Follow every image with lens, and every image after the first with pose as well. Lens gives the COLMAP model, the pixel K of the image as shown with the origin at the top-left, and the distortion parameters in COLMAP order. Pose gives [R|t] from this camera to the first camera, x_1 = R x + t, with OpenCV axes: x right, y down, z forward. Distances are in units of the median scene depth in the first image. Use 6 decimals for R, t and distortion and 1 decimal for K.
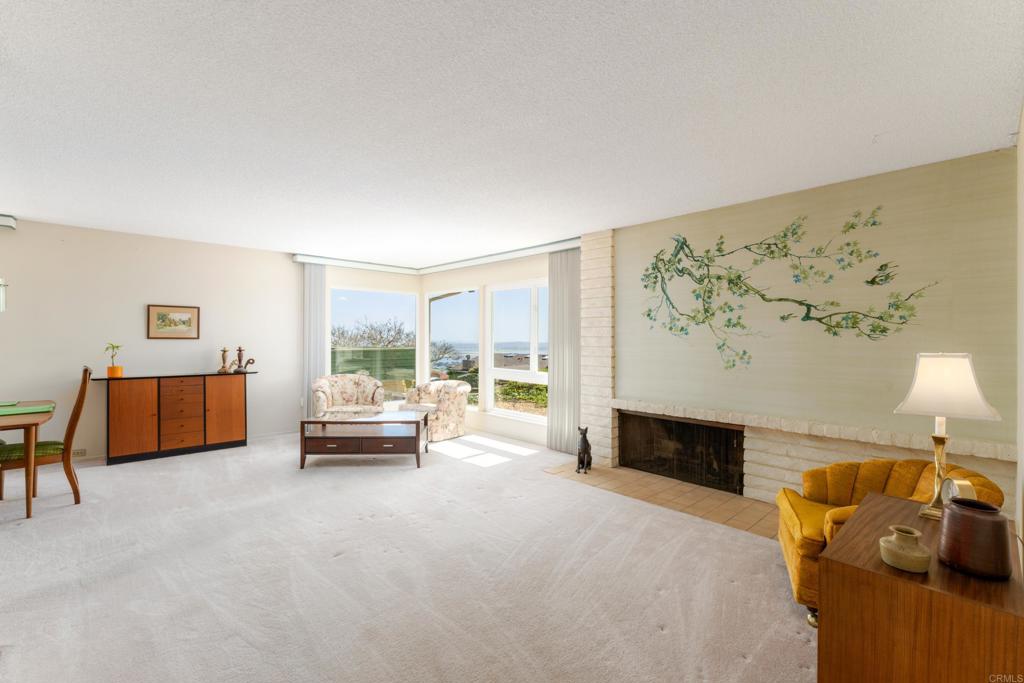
lens RADIAL K [[441.0, 0, 508.6], [0, 441.0, 344.2], [0, 0, 1]] dist [-0.003635, 0.000195]
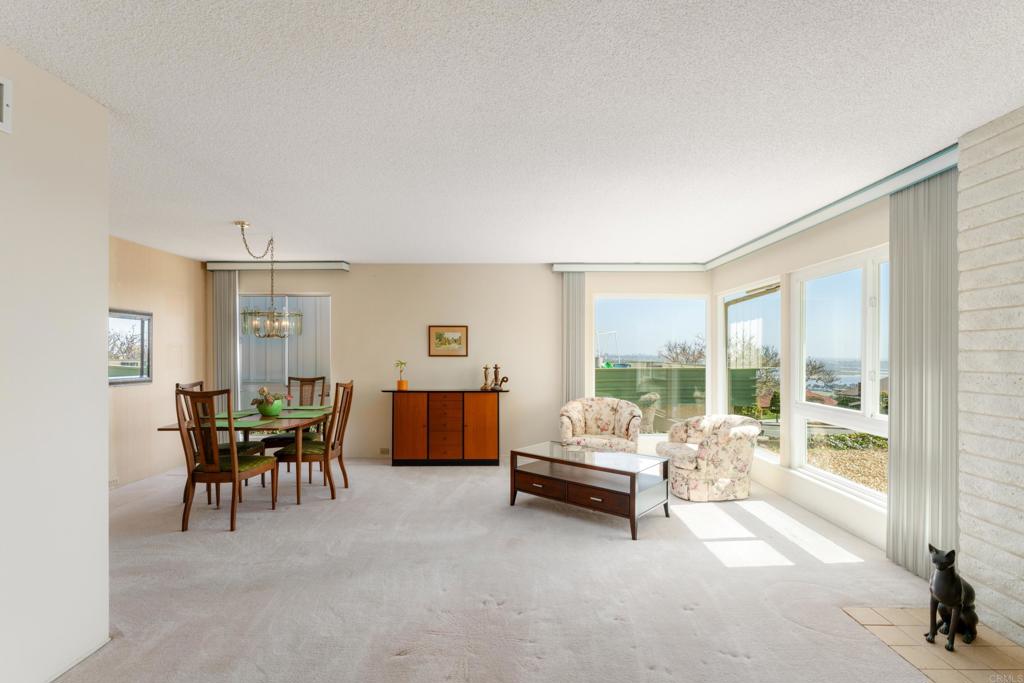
lens RADIAL K [[460.1, 0, 527.3], [0, 460.1, 359.5], [0, 0, 1]] dist [-0.005407, 0.000587]
pose [[0.740474, 0.003337, -0.672077, 0.146915], [-0.005342, 0.999985, -0.000920, -0.004782], [0.672064, 0.004272, 0.740481, 0.308384]]
